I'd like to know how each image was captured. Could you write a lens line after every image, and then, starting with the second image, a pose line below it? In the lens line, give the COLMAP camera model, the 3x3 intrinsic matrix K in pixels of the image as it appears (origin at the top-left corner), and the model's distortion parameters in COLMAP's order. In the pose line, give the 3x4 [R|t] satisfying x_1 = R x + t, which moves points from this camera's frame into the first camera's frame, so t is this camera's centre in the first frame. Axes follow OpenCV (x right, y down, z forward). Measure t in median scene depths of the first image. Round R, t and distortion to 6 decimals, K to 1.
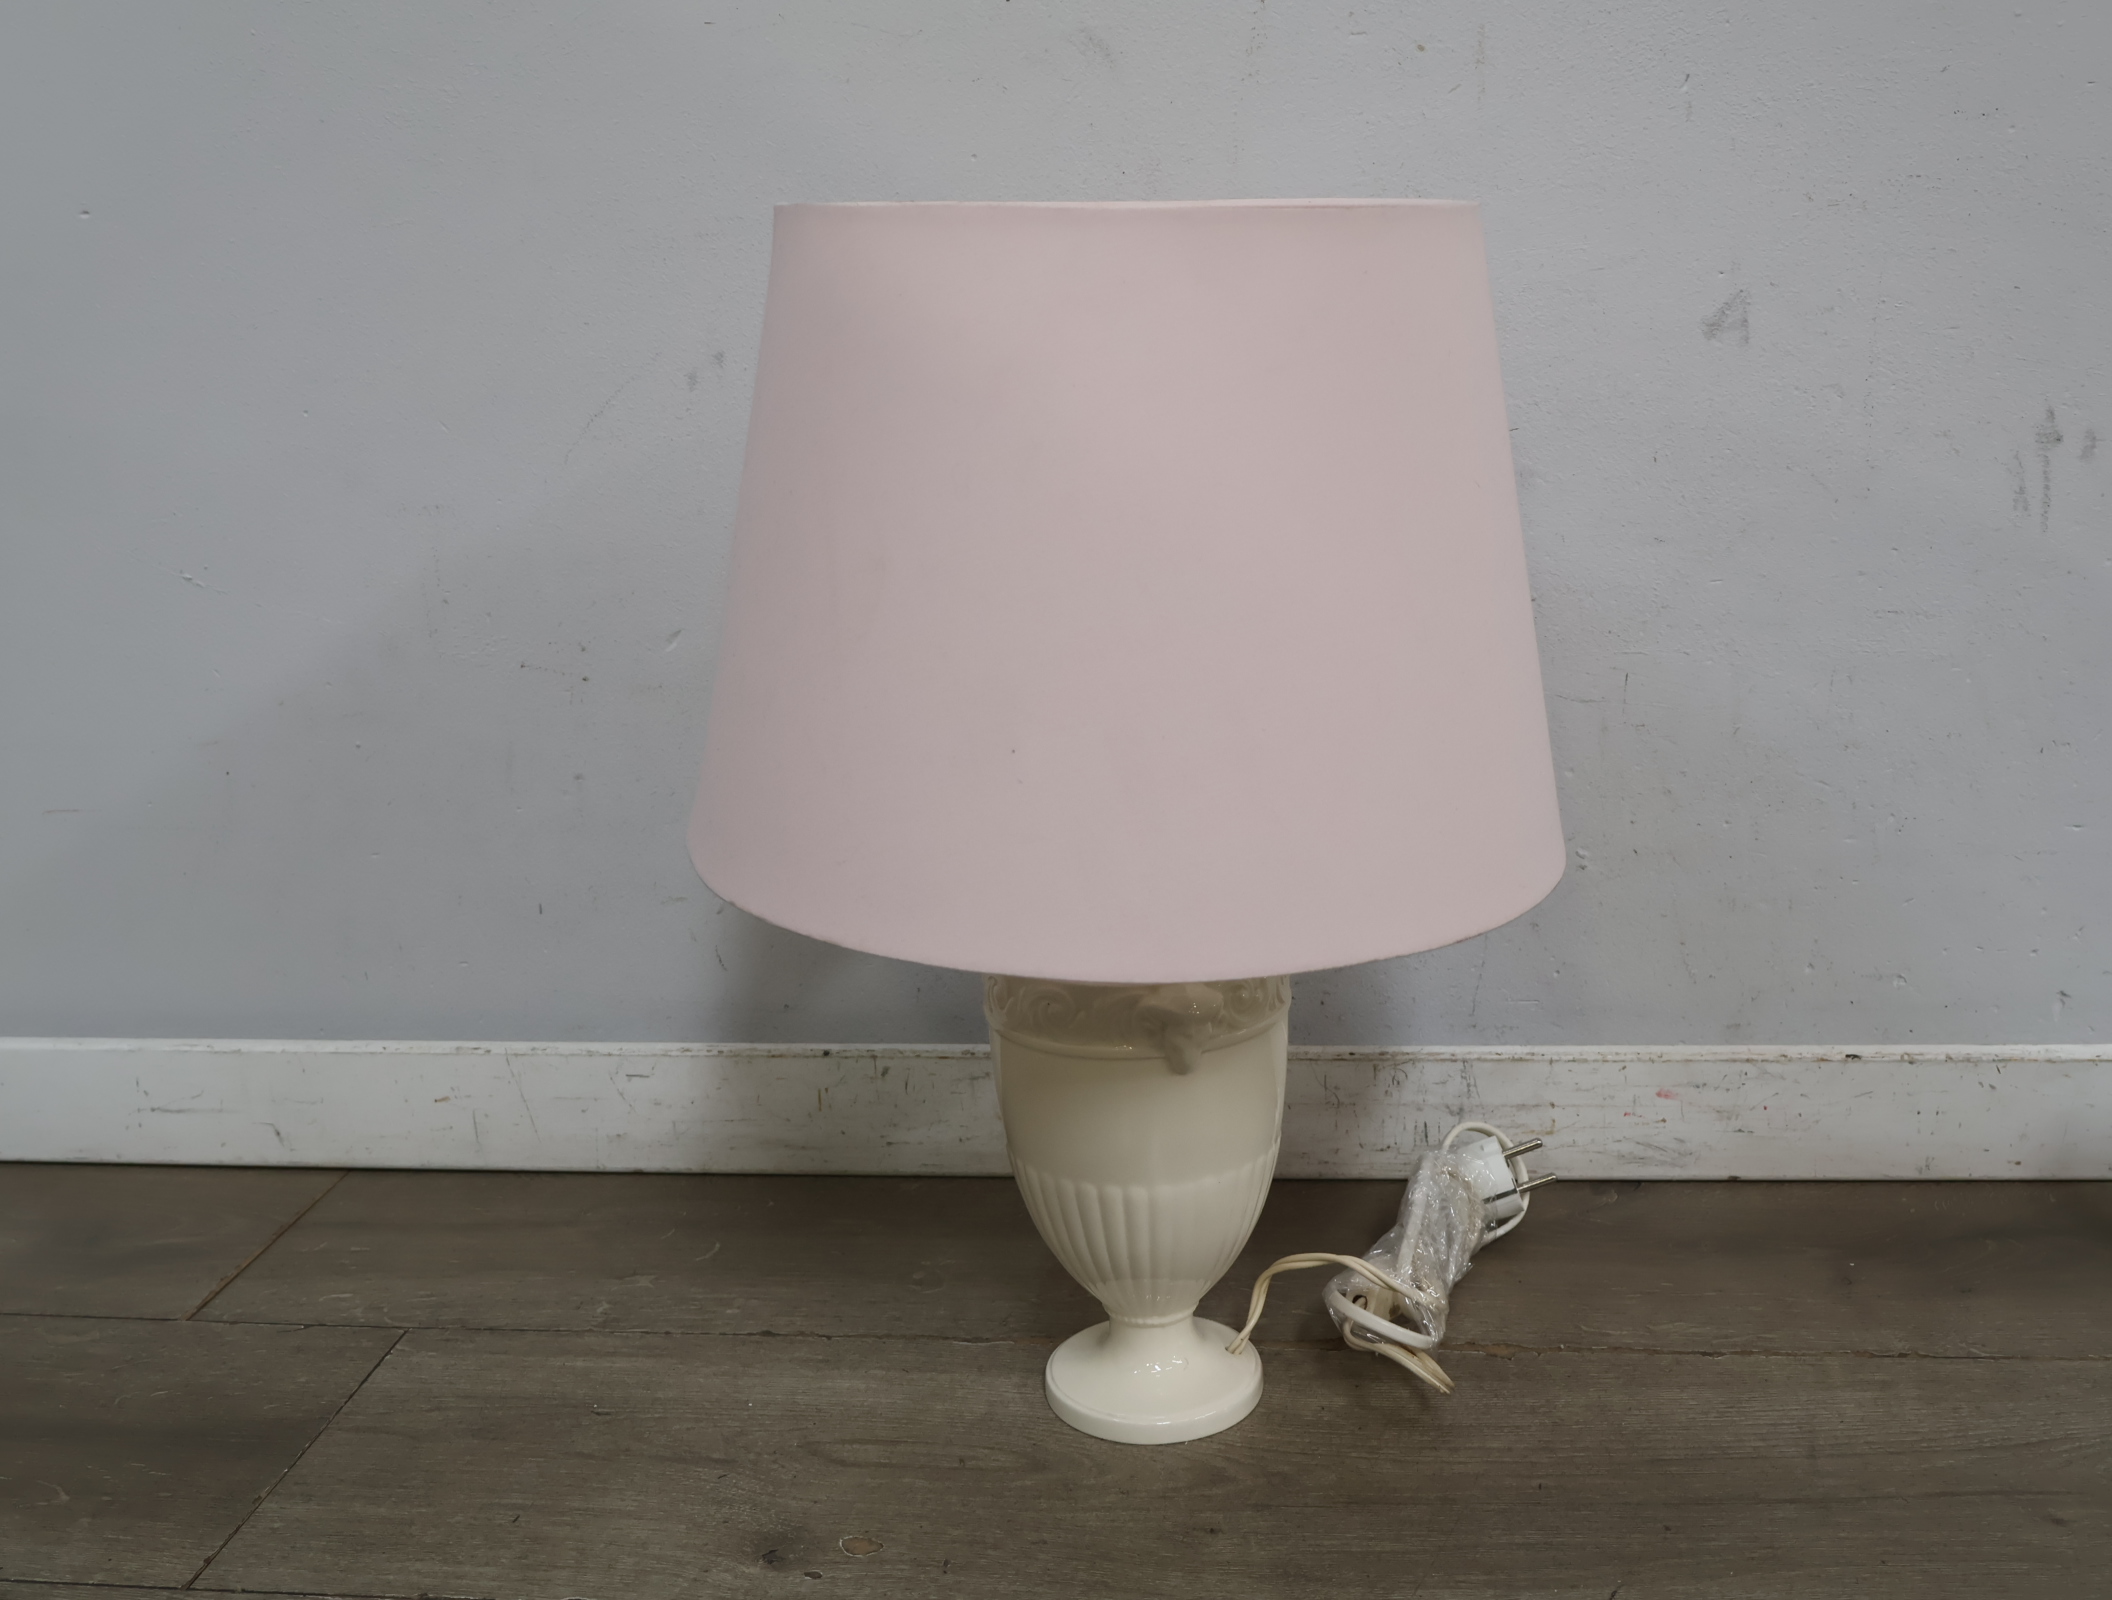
lens RADIAL K [[2146.5, 0, 1047.4], [0, 2146.5, 802.4], [0, 0, 1]] dist [0.008692, 0.000000]
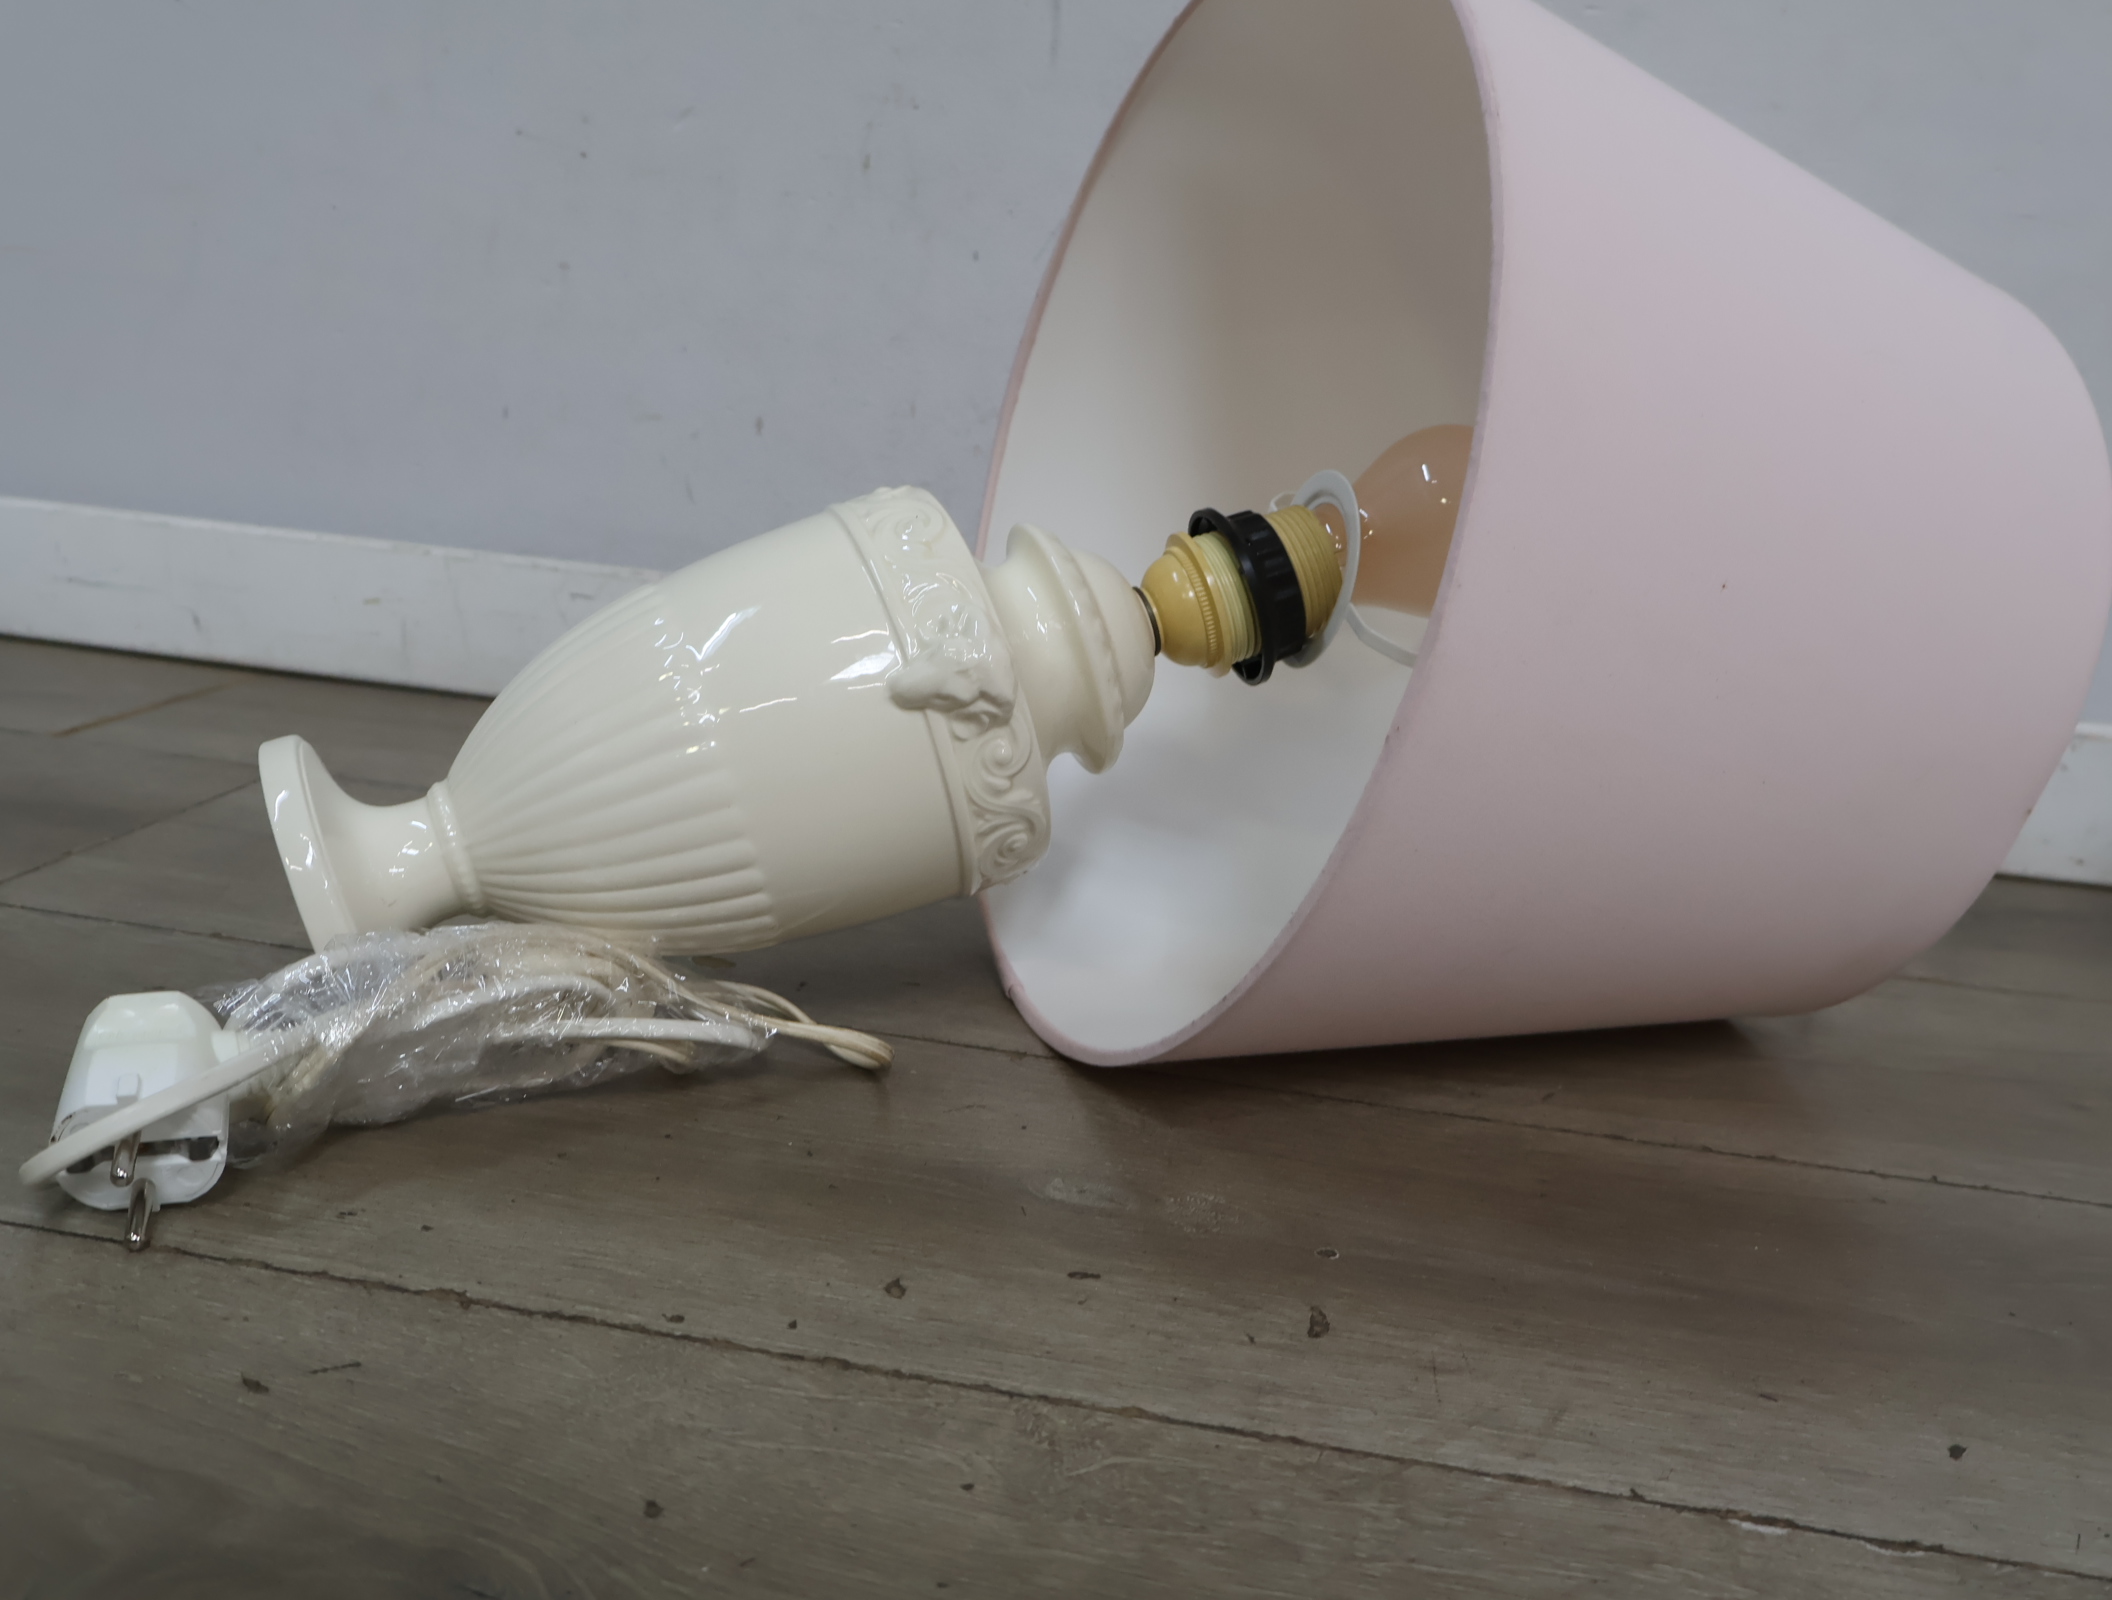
lens RADIAL K [[2146.5, 0, 1054.8], [0, 2146.5, 814.0], [0, 0, 1]] dist [0.008692, 0.000000]
pose [[0.989887, 0.138041, -0.032692, 0.059195], [-0.137963, 0.990427, 0.004621, 0.211369], [0.033017, -0.000064, 0.999455, 0.098693]]
